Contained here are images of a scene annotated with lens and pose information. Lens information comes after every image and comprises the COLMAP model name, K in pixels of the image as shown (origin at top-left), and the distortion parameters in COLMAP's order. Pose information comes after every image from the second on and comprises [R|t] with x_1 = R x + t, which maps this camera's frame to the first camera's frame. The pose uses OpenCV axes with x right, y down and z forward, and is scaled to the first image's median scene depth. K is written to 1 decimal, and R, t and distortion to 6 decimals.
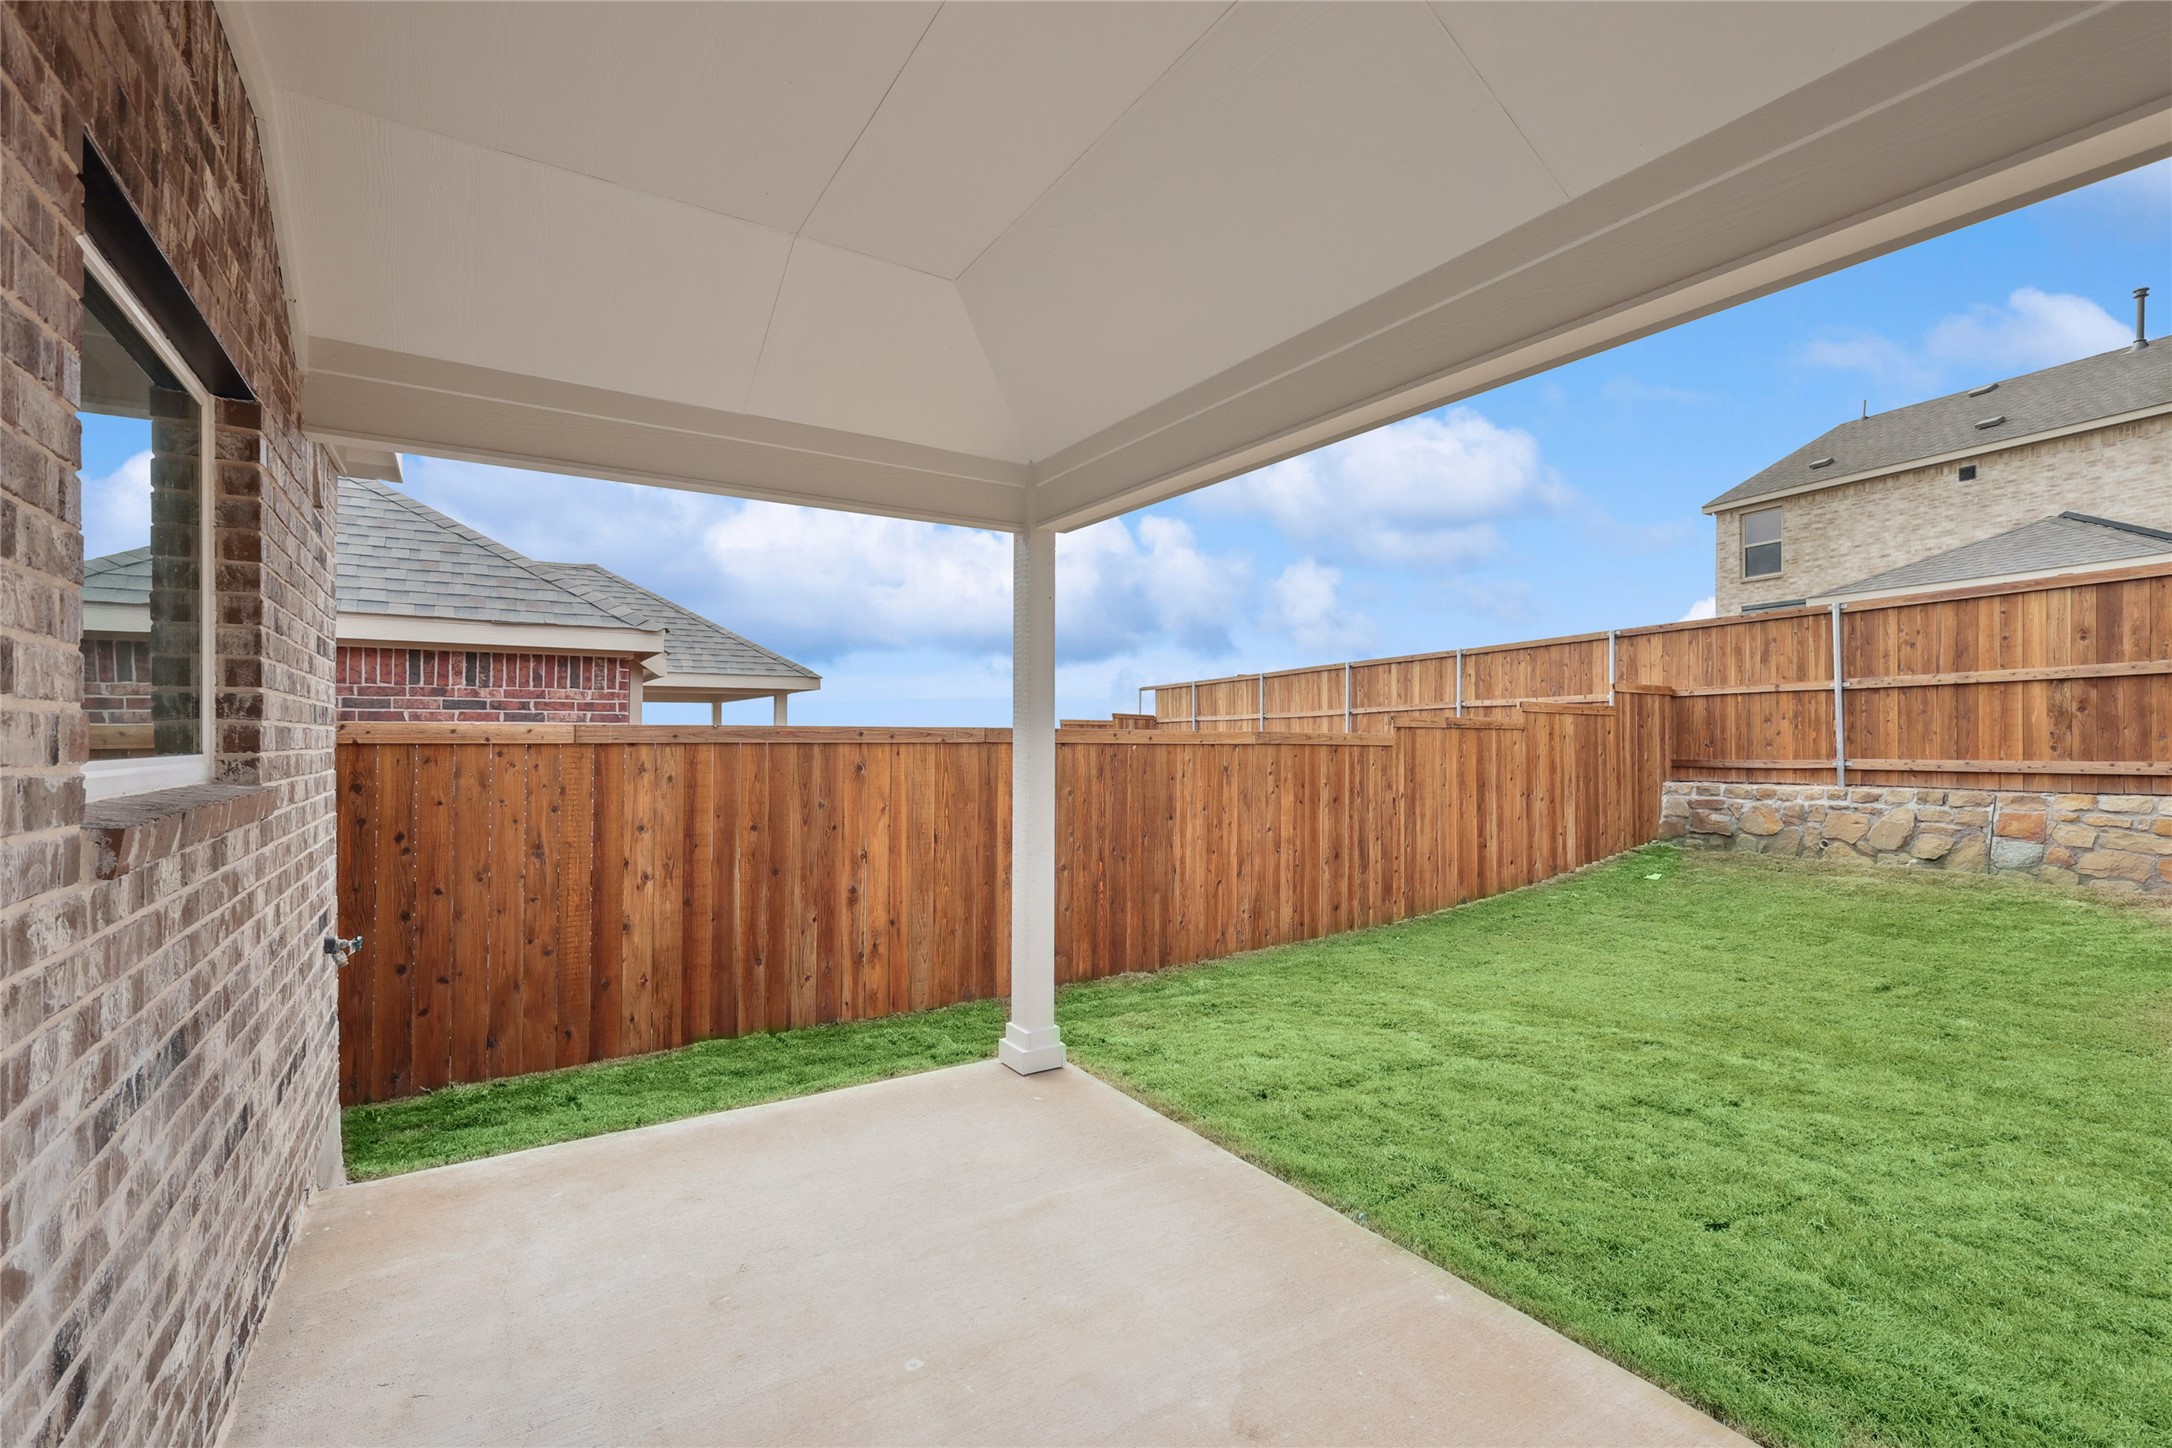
lens RADIAL K [[949.8, 0, 1078.9], [0, 949.8, 730.6], [0, 0, 1]] dist [0.005204, 0.000180]
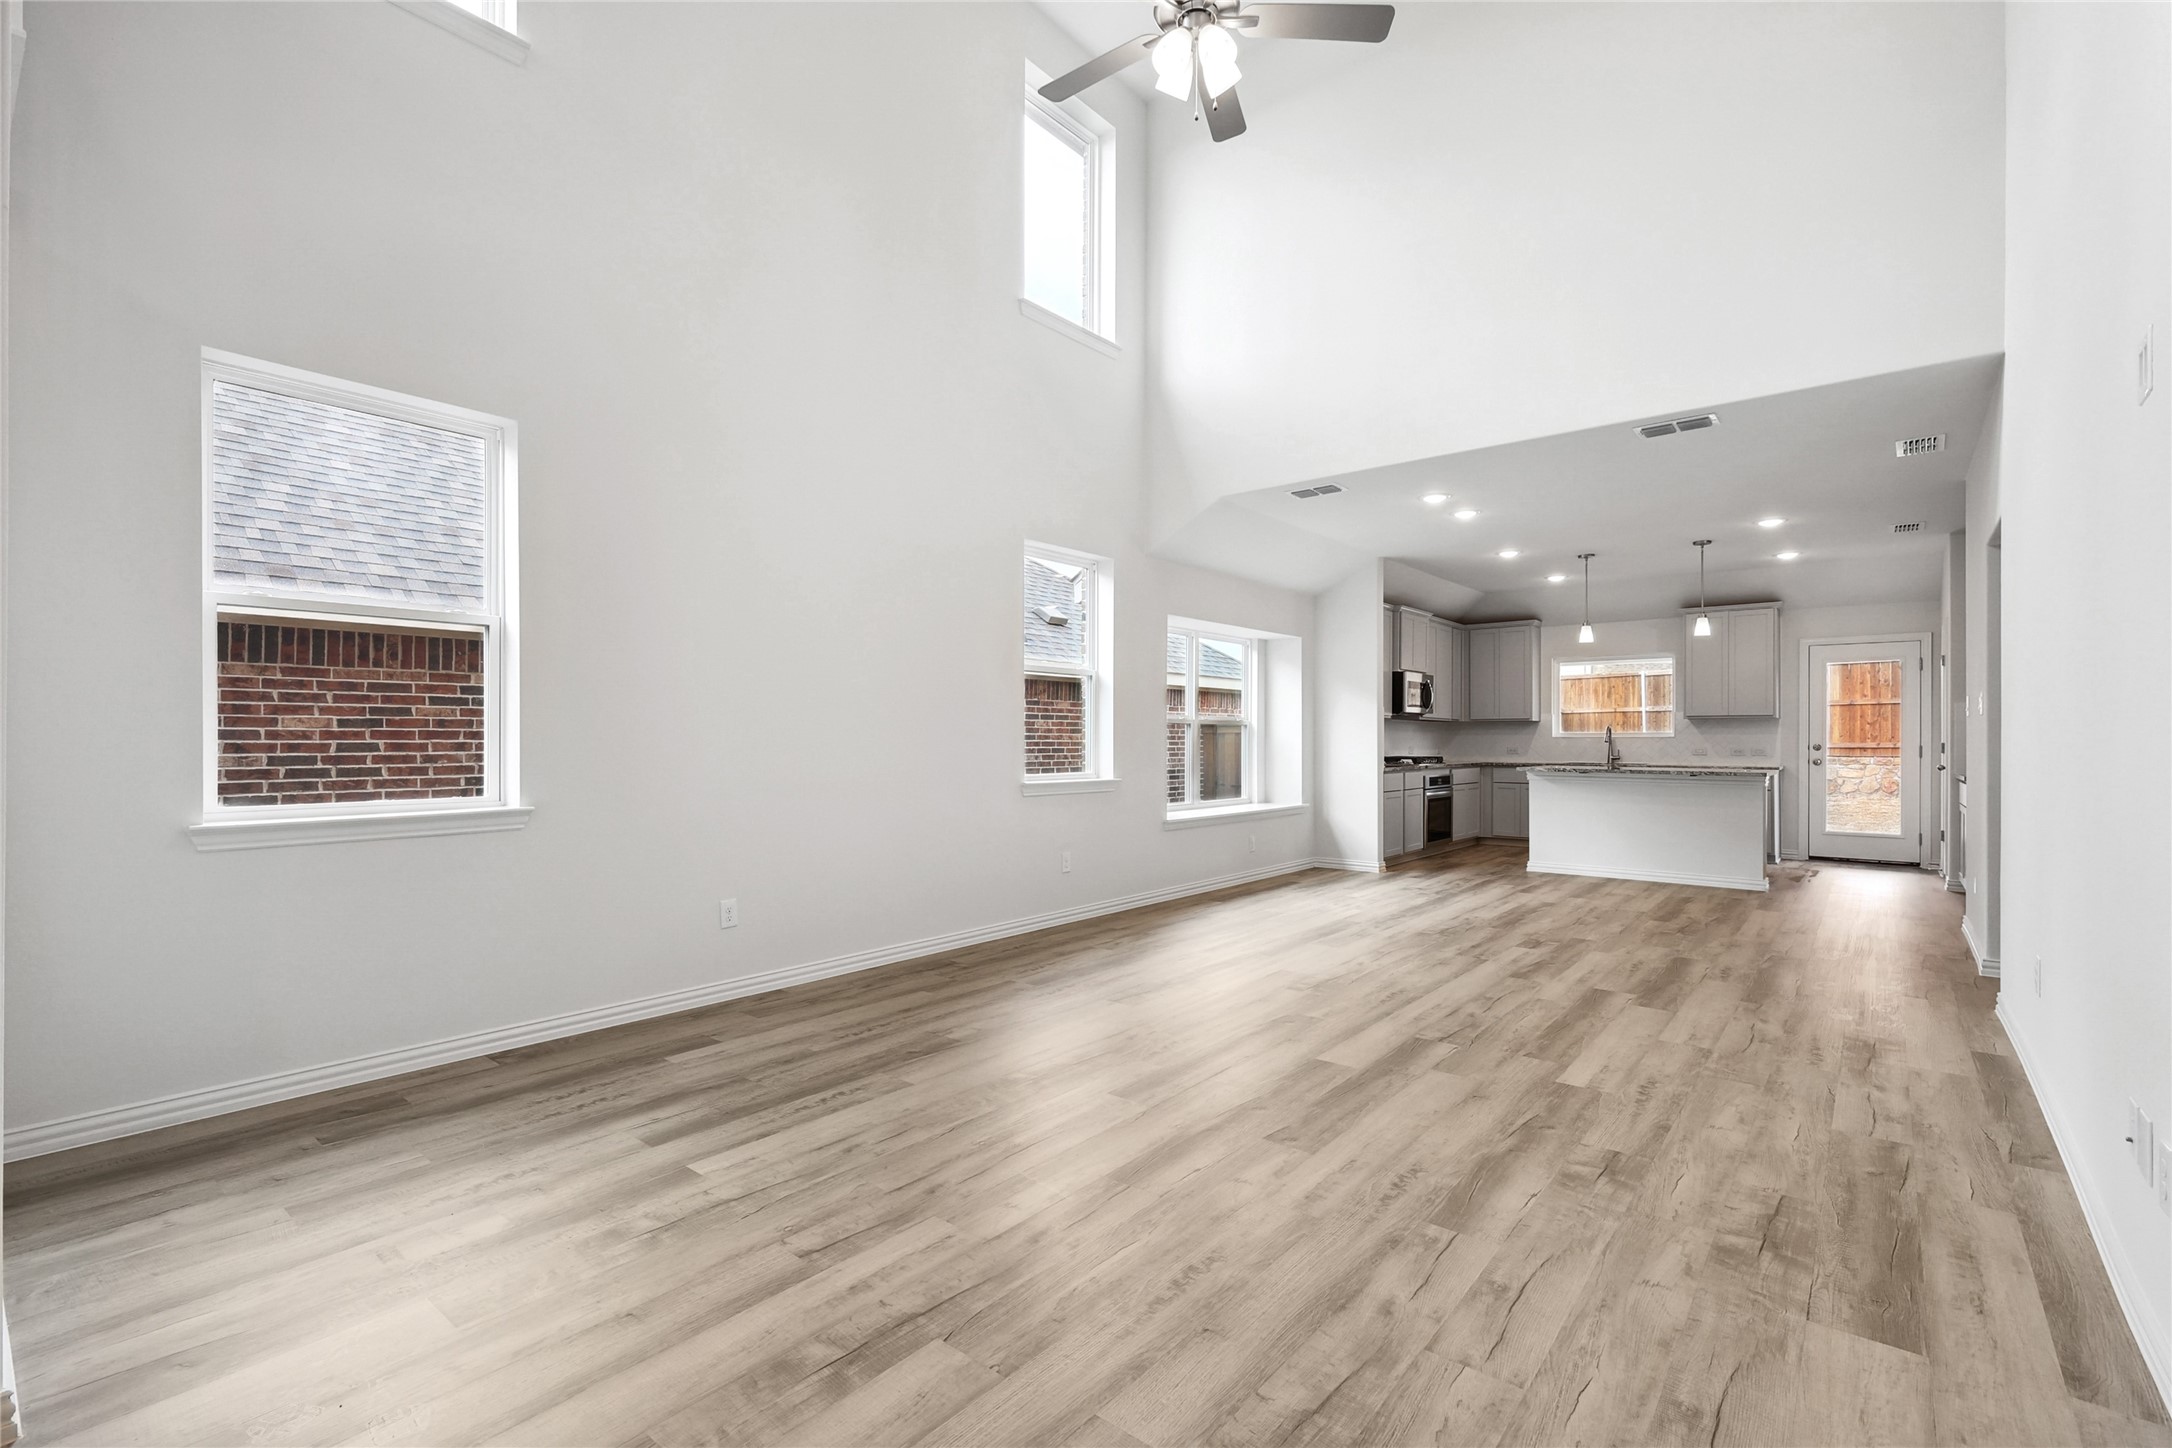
lens RADIAL K [[949.8, 0, 1110.2], [0, 949.8, 743.3], [0, 0, 1]] dist [0.005204, 0.000180]
pose [[0.941929, -0.002844, 0.335801, -1.233848], [-0.000692, 0.999946, 0.010412, 0.008039], [-0.335812, -0.010040, 0.941875, -0.719446]]
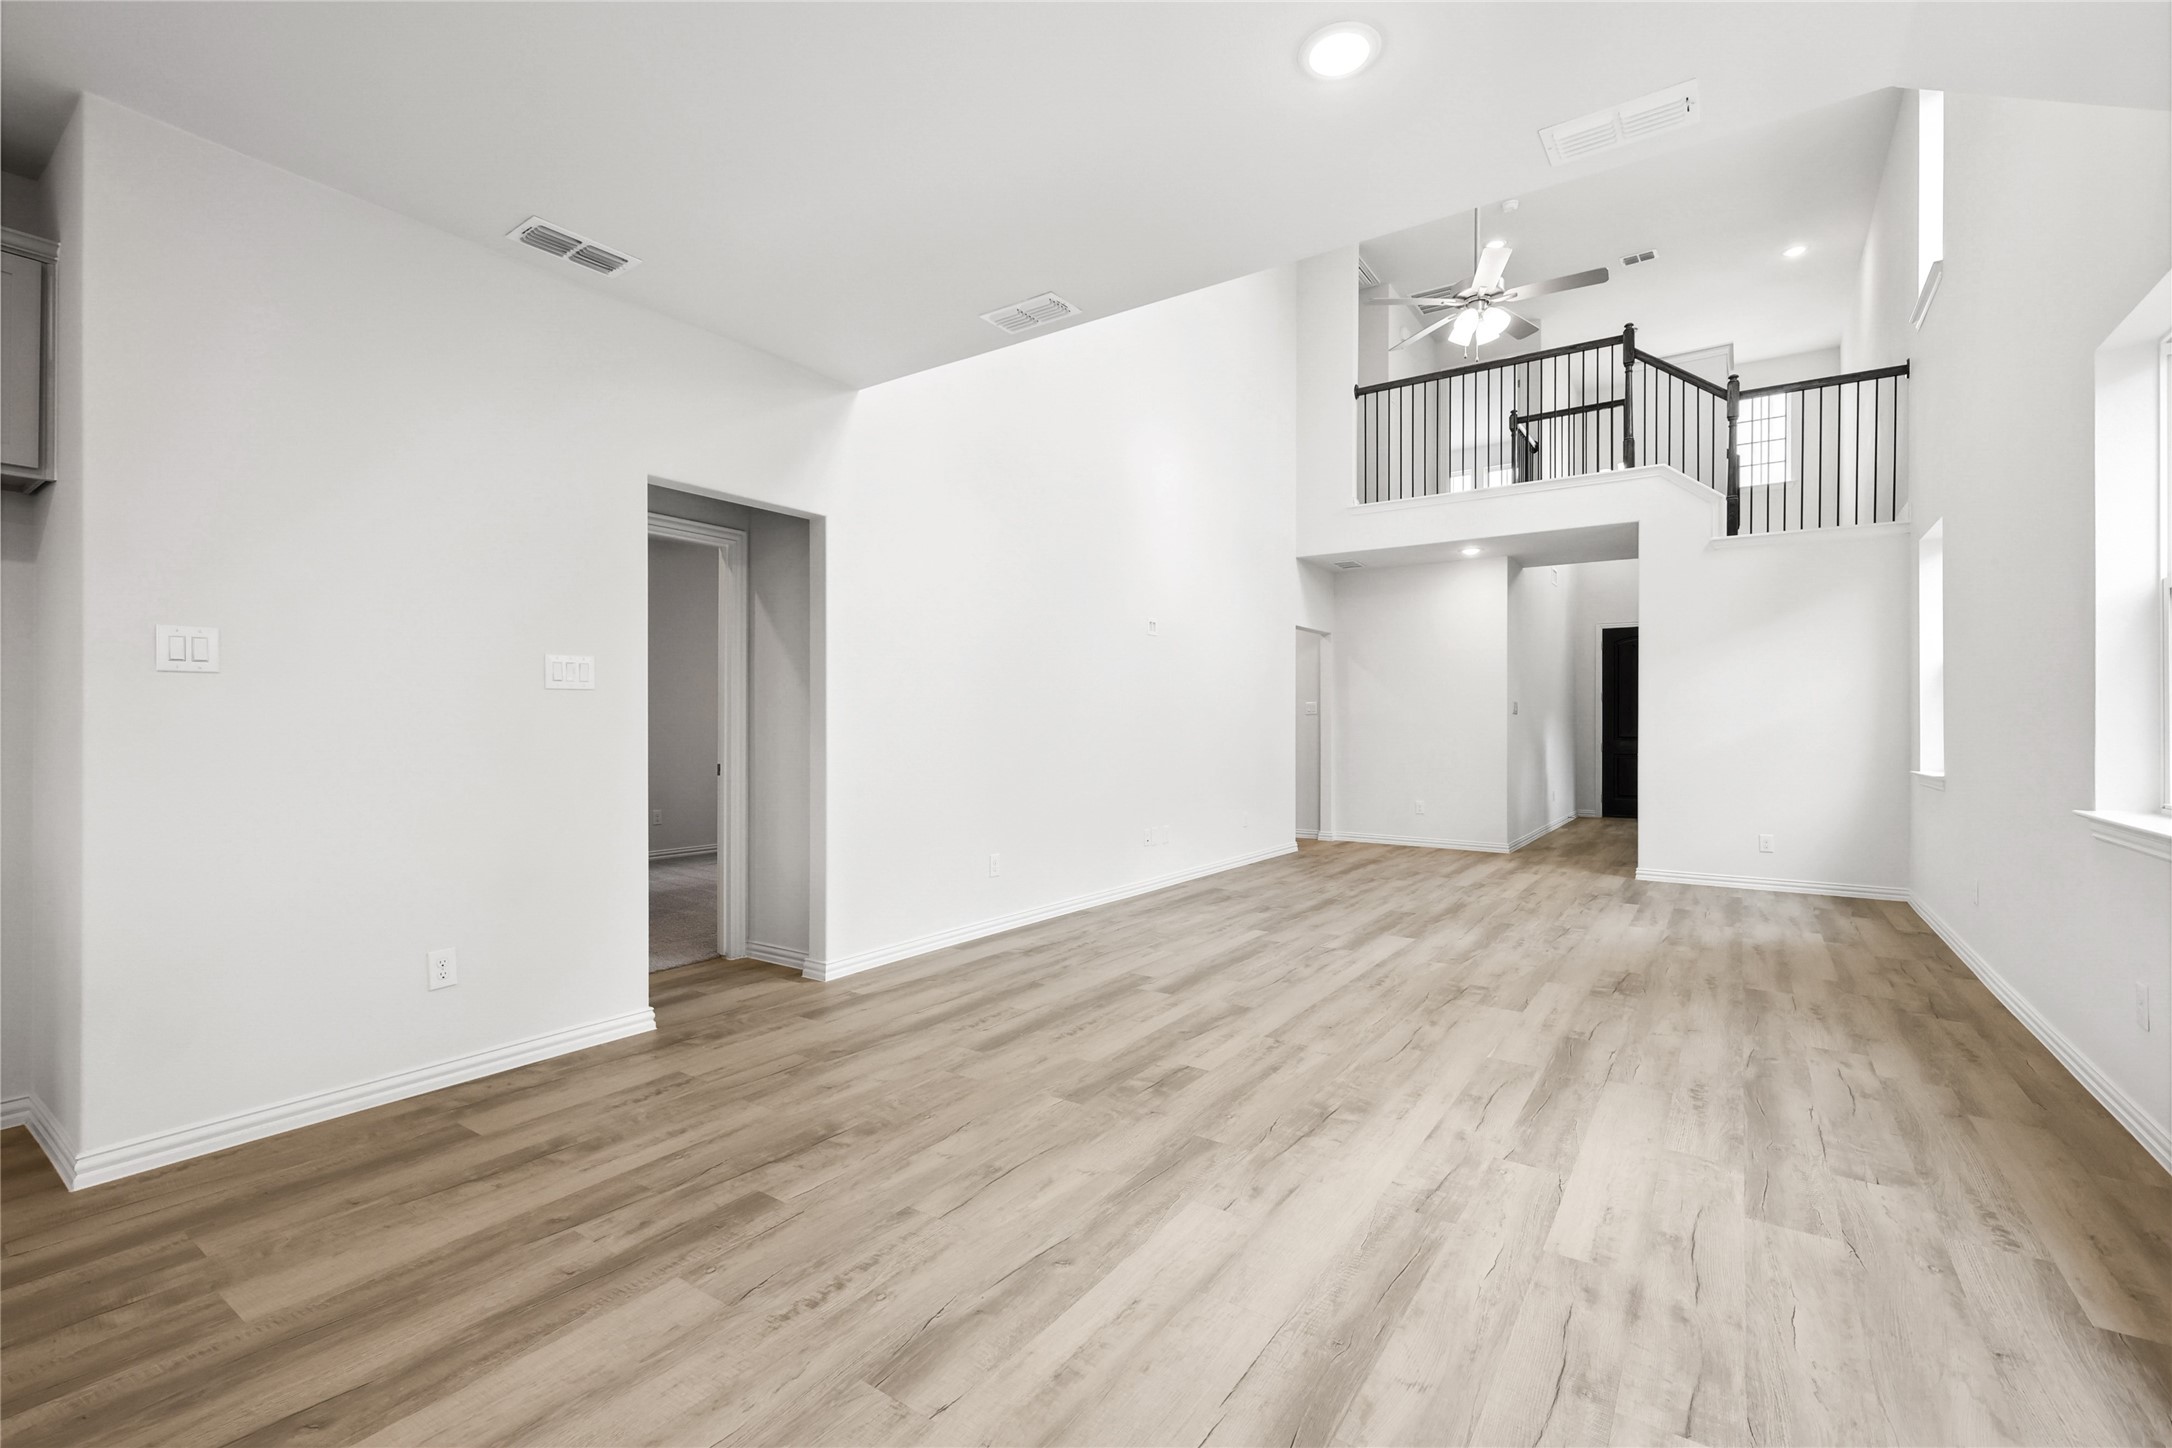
lens RADIAL K [[949.8, 0, 1092.5], [0, 949.8, 715.3], [0, 0, 1]] dist [0.005204, 0.000180]
pose [[-0.913667, -0.010507, -0.406327, -0.589026], [-0.002453, 0.999790, -0.020337, 0.014762], [0.406455, -0.017585, -0.913501, 0.091595]]
